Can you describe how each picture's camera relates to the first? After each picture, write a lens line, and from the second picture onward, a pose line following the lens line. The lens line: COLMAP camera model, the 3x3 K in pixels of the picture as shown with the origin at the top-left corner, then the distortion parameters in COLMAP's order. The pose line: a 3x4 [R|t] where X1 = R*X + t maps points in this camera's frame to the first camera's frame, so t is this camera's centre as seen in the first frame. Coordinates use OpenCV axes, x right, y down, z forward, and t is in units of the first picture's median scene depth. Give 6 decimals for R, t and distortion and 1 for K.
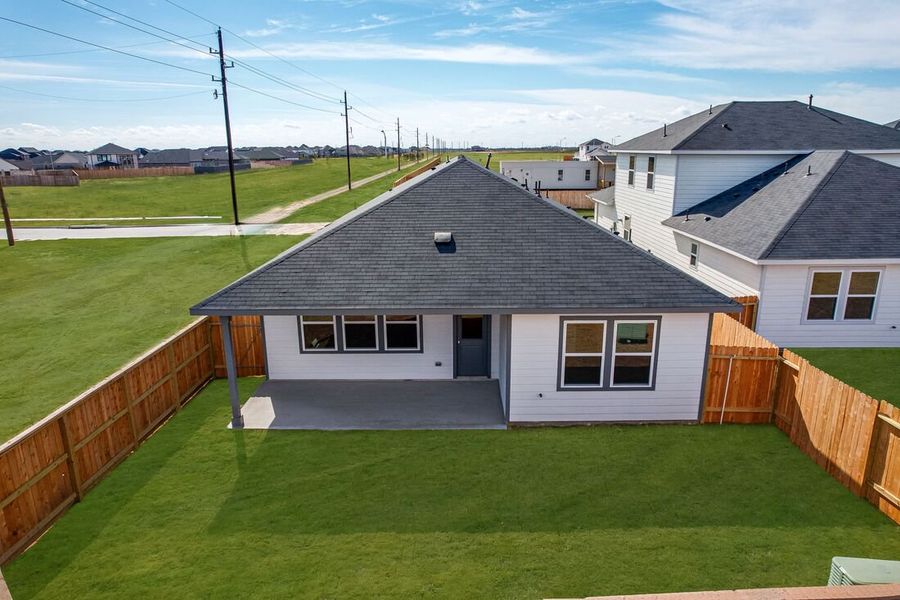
lens RADIAL K [[577.6, 0, 450.0], [0, 577.6, 296.3], [0, 0, 1]] dist [-0.046431, 0.005088]
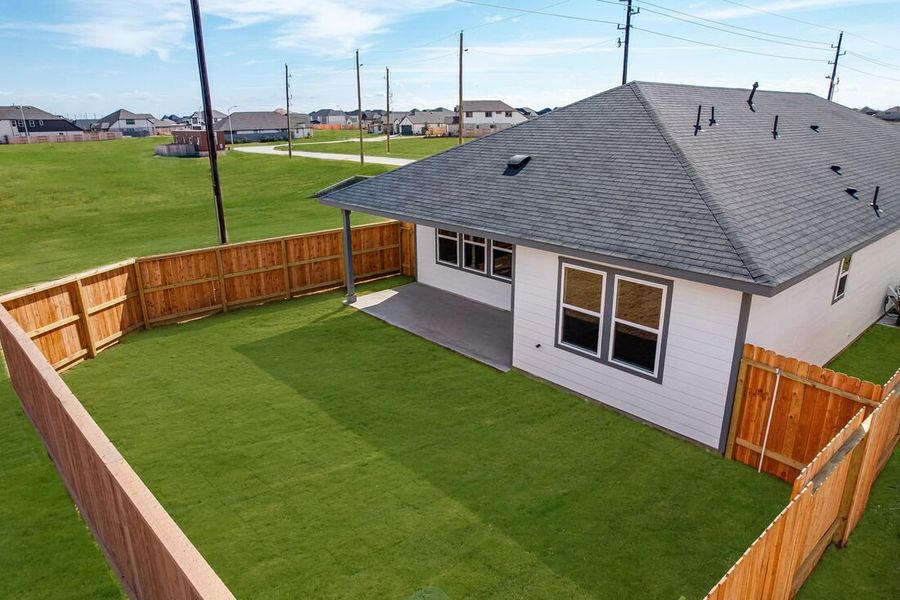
lens RADIAL K [[577.6, 0, 449.1], [0, 577.6, 301.0], [0, 0, 1]] dist [-0.046431, 0.005088]
pose [[0.667454, 0.229635, -0.708359, 0.666905], [-0.181970, 0.972721, 0.143874, 0.006546], [0.722075, 0.032871, 0.691034, 0.304296]]
